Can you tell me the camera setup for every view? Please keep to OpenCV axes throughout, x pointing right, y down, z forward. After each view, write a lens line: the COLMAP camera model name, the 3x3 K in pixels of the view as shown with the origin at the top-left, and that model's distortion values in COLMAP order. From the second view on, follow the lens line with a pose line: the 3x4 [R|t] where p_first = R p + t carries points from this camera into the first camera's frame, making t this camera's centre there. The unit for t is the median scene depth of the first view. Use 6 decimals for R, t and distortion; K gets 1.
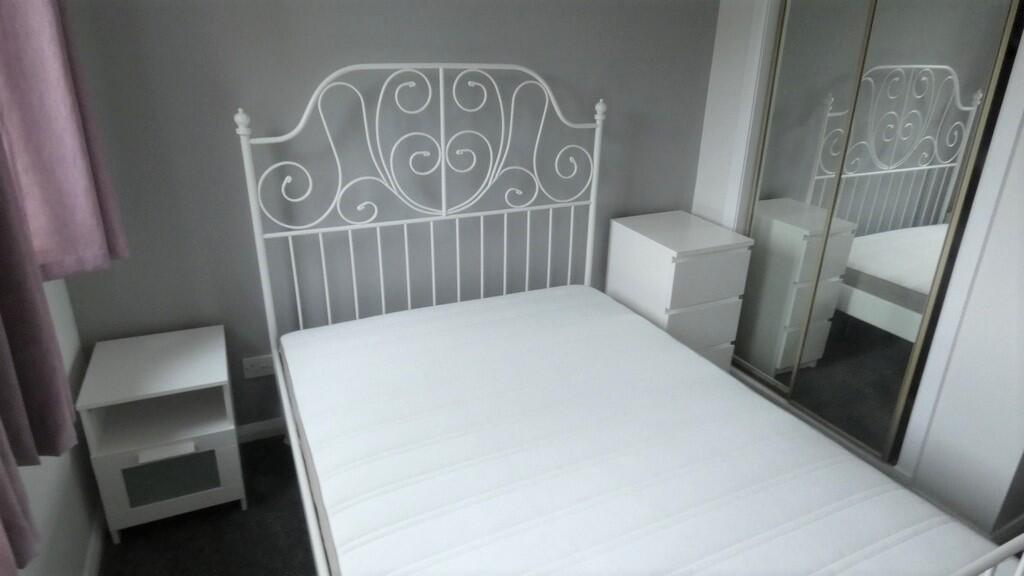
lens RADIAL K [[619.9, 0, 508.4], [0, 619.9, 284.9], [0, 0, 1]] dist [-0.023177, -0.004985]
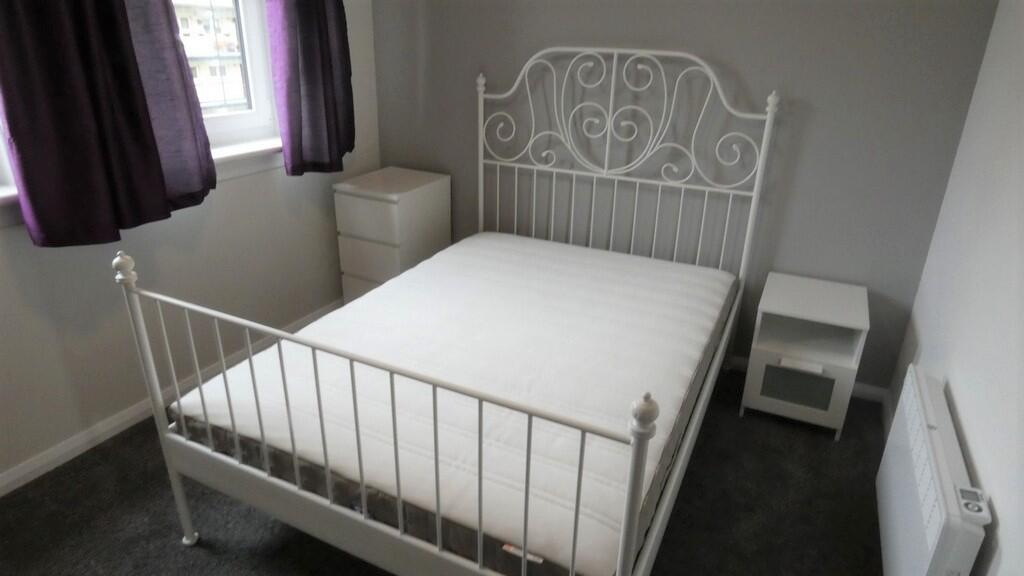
lens RADIAL K [[619.9, 0, 513.0], [0, 619.9, 289.2], [0, 0, 1]] dist [-0.023177, -0.004985]
pose [[0.618166, 0.297663, -0.727508, 0.766946], [-0.301320, 0.944559, 0.130438, -0.002730], [0.726001, 0.138581, 0.673586, 0.081309]]
